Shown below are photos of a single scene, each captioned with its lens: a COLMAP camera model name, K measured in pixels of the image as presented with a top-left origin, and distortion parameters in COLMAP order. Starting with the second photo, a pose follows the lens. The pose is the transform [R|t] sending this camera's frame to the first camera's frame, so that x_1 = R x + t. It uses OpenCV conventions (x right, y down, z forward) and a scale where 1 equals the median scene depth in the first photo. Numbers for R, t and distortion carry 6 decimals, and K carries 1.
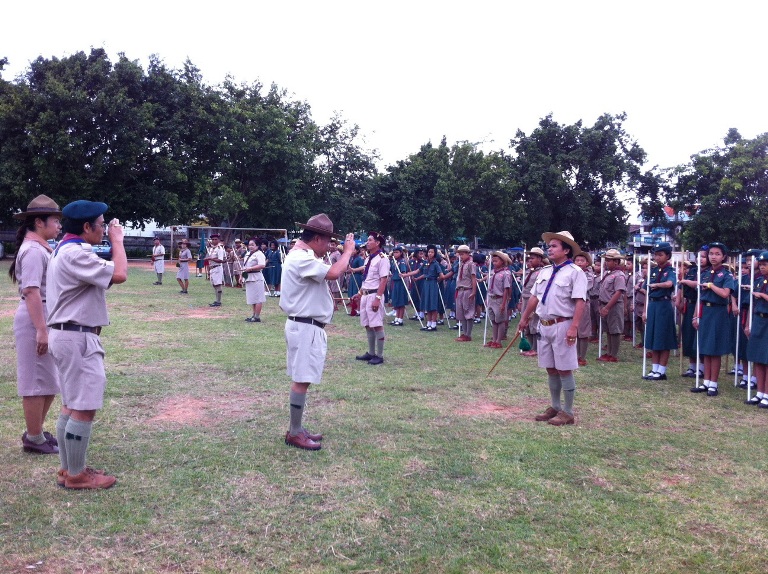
lens RADIAL K [[786.2, 0, 384.0], [0, 786.2, 287.0], [0, 0, 1]] dist [0.123458, -0.614963]
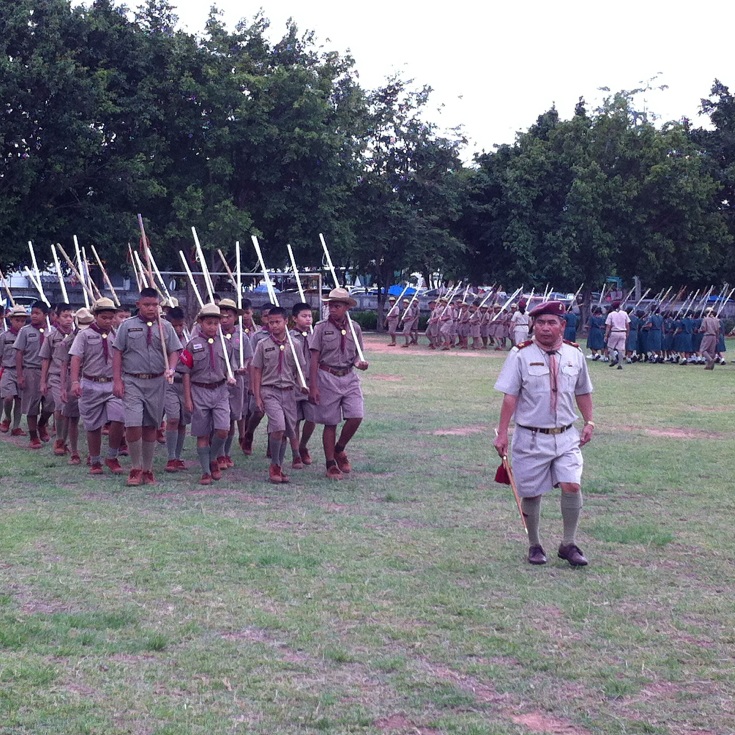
lens RADIAL K [[1754.1, 0, 367.5], [0, 1754.1, 367.5], [0, 0, 1]] dist [0.005464, 0.253975]
pose [[0.999547, -0.009510, -0.028542, -0.041315], [0.009263, 0.999919, -0.008766, 0.006715], [0.028624, 0.008498, 0.999554, -0.238162]]
